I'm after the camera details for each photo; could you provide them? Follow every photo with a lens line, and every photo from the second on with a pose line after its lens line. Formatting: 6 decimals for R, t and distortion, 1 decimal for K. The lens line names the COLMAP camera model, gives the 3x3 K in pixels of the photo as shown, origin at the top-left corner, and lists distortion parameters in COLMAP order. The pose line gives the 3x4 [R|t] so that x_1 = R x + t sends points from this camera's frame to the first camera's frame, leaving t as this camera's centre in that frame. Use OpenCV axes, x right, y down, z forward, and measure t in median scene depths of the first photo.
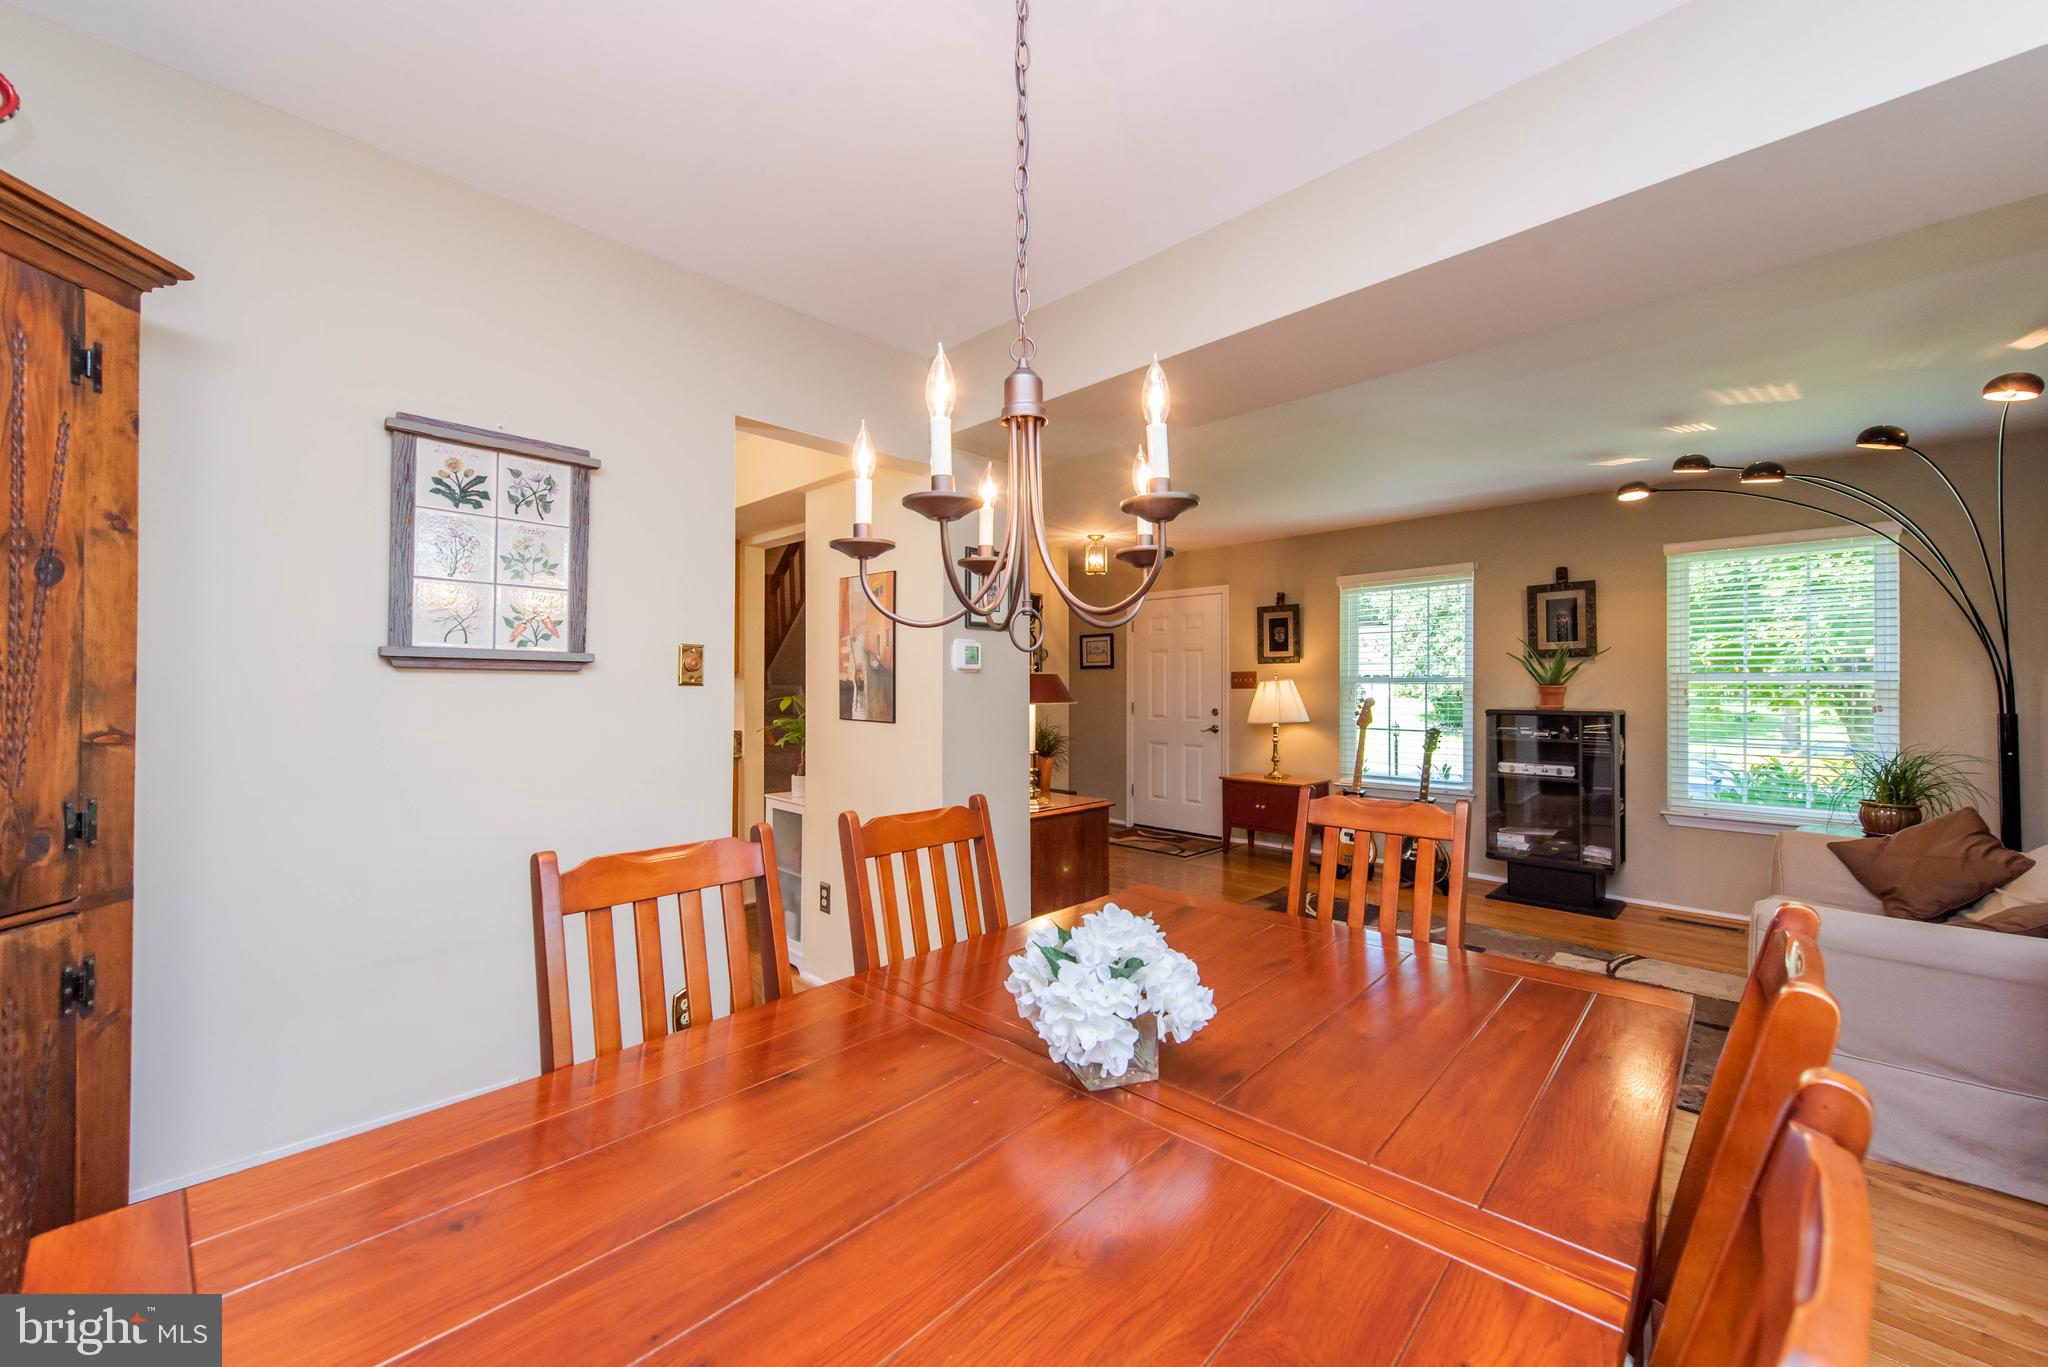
lens RADIAL K [[802.1, 0, 1031.0], [0, 802.1, 679.5], [0, 0, 1]] dist [0.013712, -0.002947]
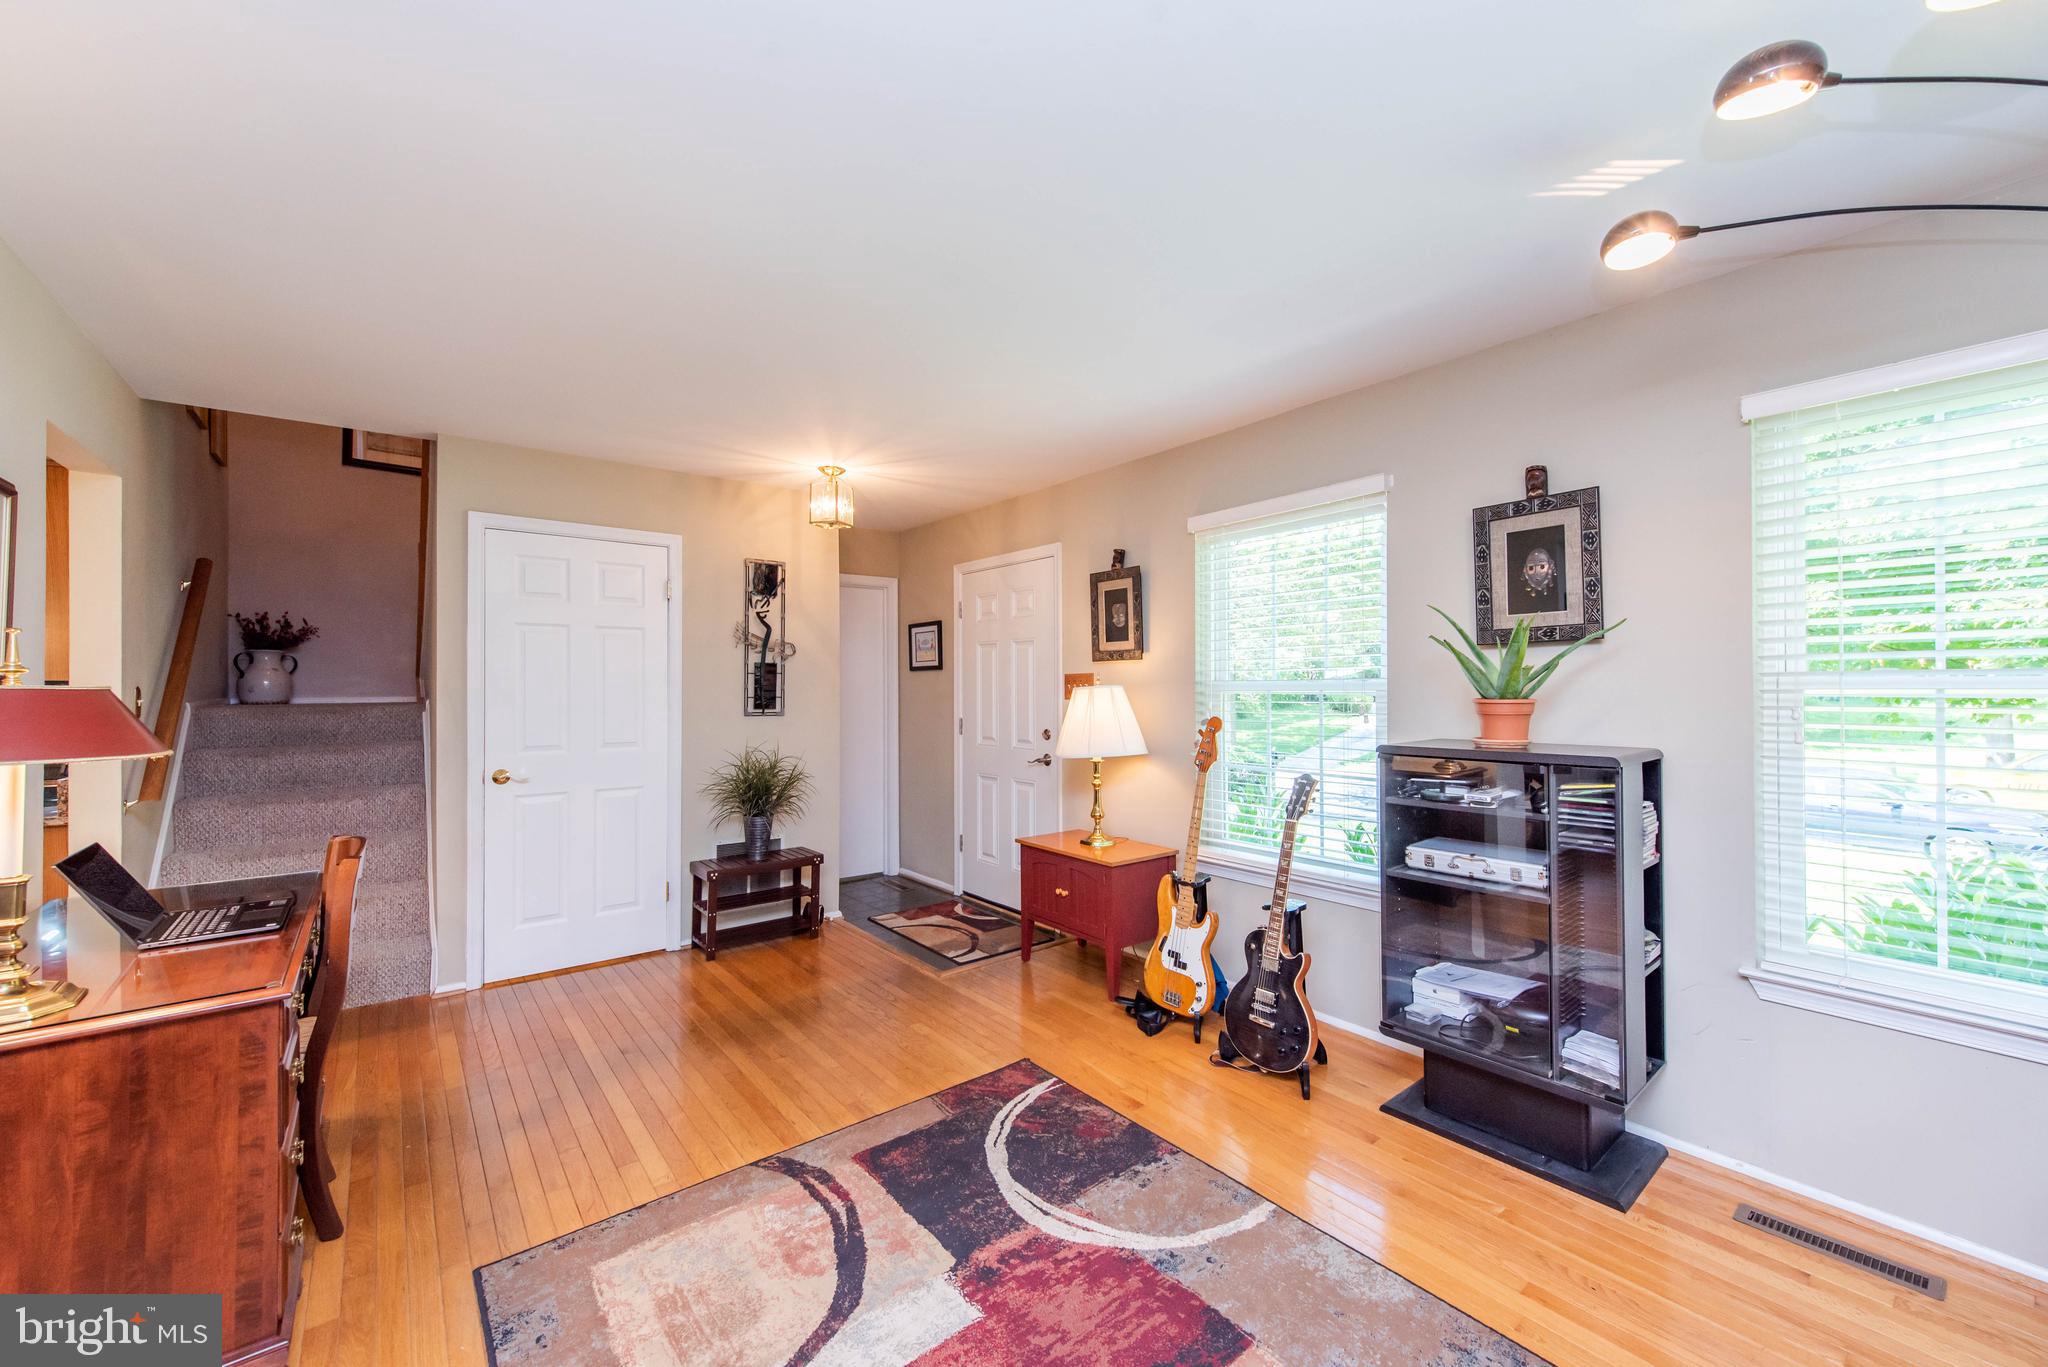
lens RADIAL K [[802.1, 0, 1032.9], [0, 802.1, 679.6], [0, 0, 1]] dist [0.013712, -0.002947]
pose [[0.993346, -0.007590, -0.114919, 0.397858], [0.007592, 0.999971, -0.000421, -0.006502], [0.114919, -0.000454, 0.993375, 0.453379]]
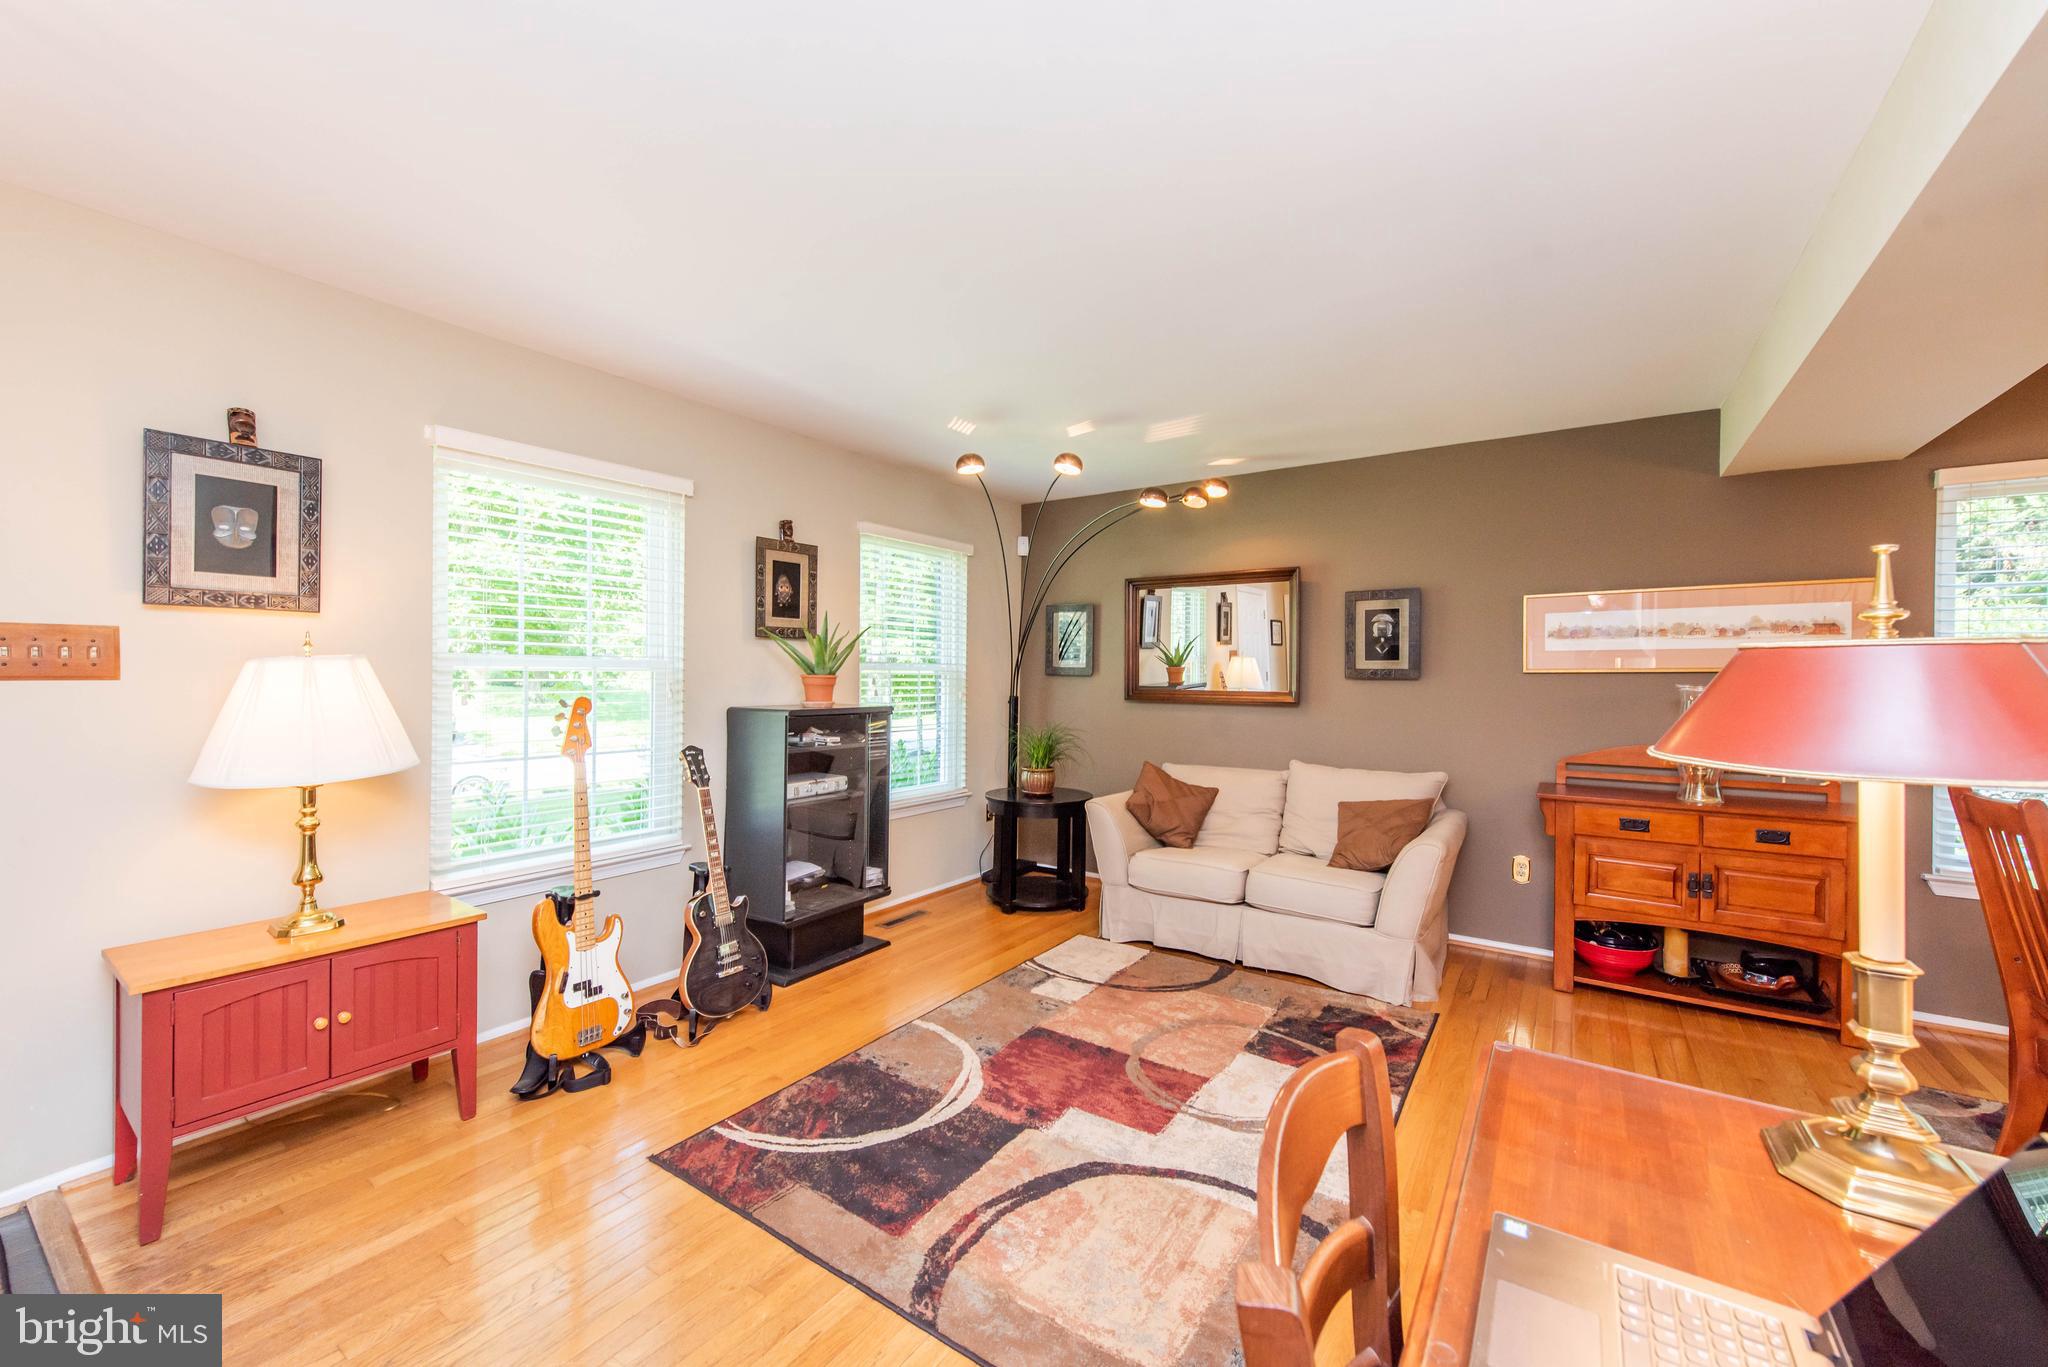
lens RADIAL K [[802.1, 0, 1025.6], [0, 802.1, 680.6], [0, 0, 1]] dist [0.013712, -0.002947]
pose [[-0.184133, -0.004284, 0.982892, -0.134165], [-0.012686, 0.999918, 0.001982, 0.008105], [-0.982820, -0.012104, -0.184172, 0.912845]]
